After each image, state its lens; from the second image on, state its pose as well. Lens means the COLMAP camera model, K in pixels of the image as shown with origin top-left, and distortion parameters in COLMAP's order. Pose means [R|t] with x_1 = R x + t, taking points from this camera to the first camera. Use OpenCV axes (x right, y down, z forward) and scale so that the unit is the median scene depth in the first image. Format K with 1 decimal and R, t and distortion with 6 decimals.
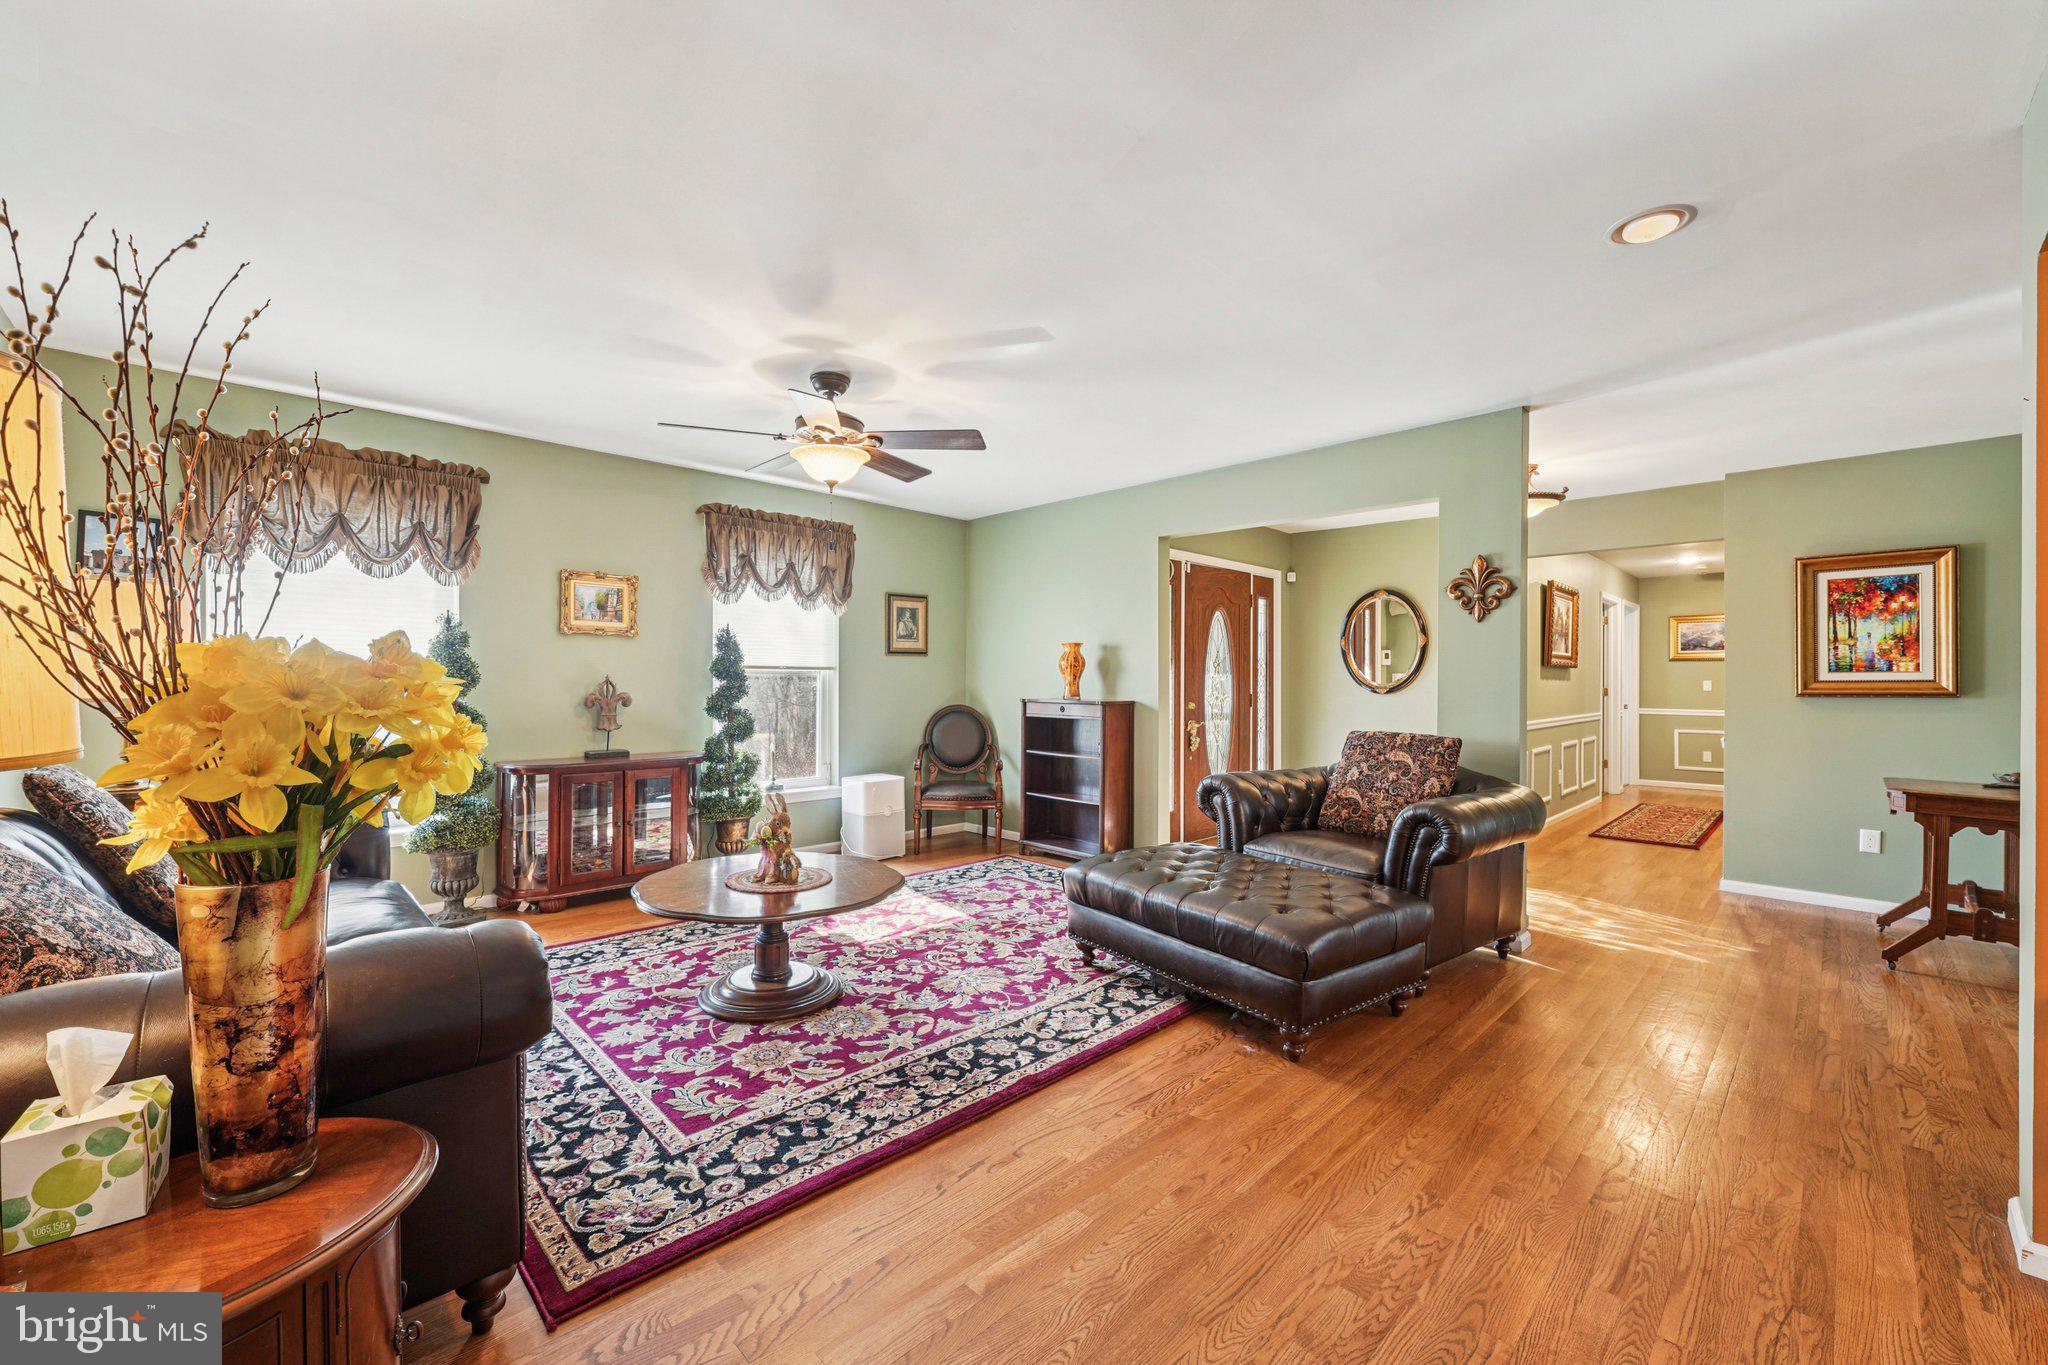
lens RADIAL K [[831.0, 0, 1042.0], [0, 831.0, 684.7], [0, 0, 1]] dist [0.000933, -0.001620]
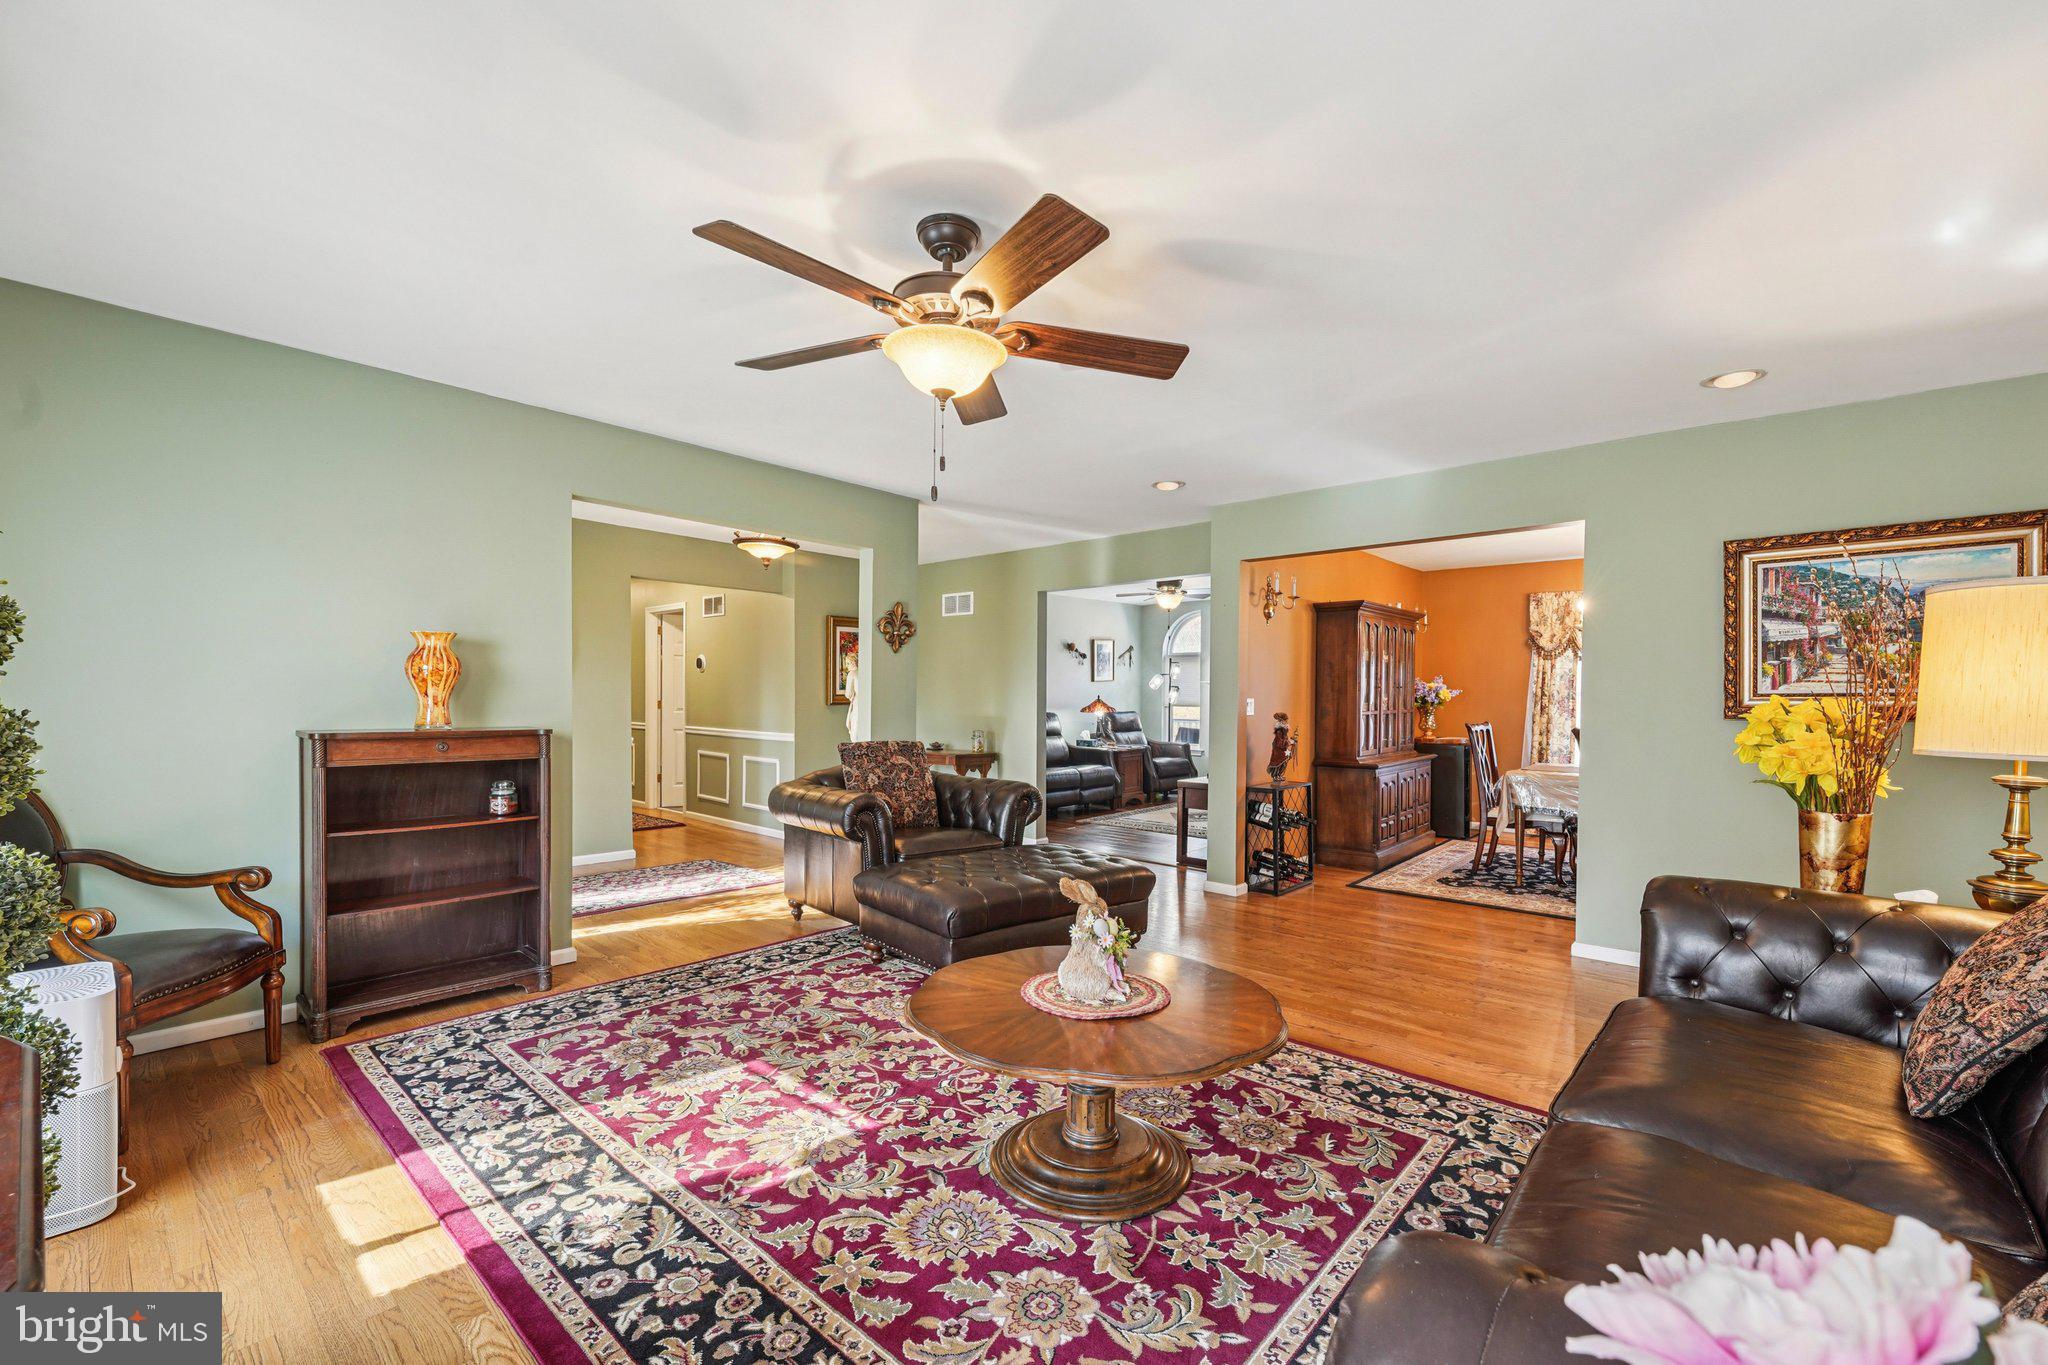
lens RADIAL K [[831.0, 0, 1038.9], [0, 831.0, 694.7], [0, 0, 1]] dist [0.000933, -0.001620]
pose [[-0.070010, -0.004048, 0.997538, -1.070507], [-0.007410, 0.999966, 0.003538, -0.020723], [-0.997519, -0.007144, -0.070038, 1.159339]]
